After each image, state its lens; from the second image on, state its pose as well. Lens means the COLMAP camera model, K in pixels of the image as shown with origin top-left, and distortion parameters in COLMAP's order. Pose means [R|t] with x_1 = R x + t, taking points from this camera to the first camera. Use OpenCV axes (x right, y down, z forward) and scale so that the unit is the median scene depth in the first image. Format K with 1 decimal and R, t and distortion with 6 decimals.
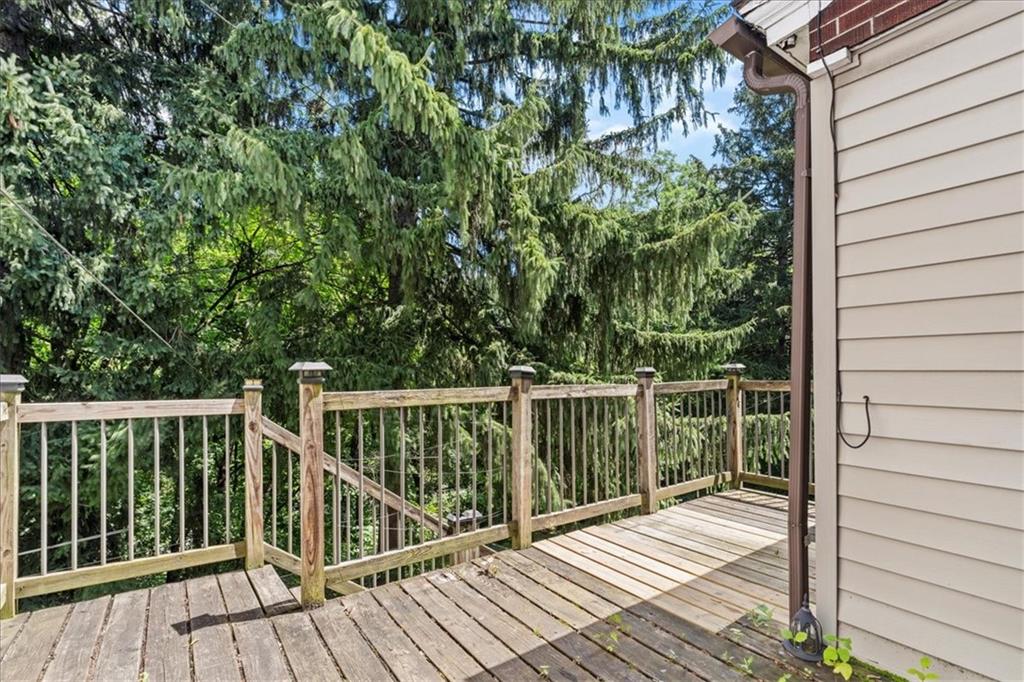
lens RADIAL K [[468.6, 0, 510.4], [0, 468.6, 354.6], [0, 0, 1]] dist [0.000465, 0.000447]
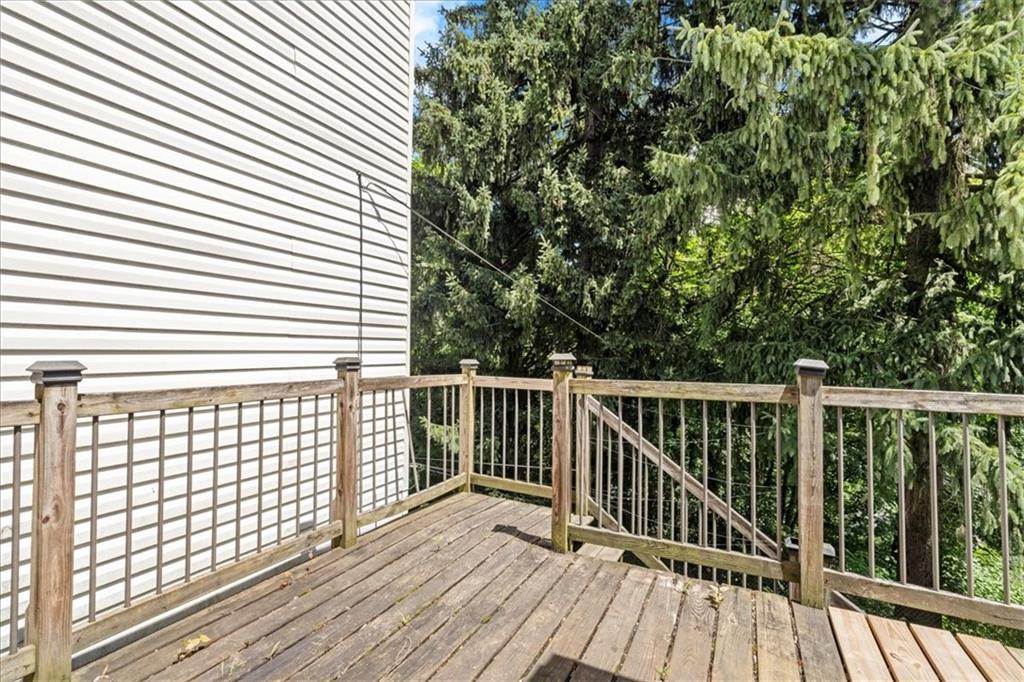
lens RADIAL K [[446.9, 0, 521.0], [0, 446.9, 349.6], [0, 0, 1]] dist [-0.002072, -0.000093]
pose [[0.485281, -0.001786, -0.874357, 0.435629], [0.016088, 0.999847, 0.006887, -0.002866], [0.874210, -0.017409, 0.485235, 0.270080]]
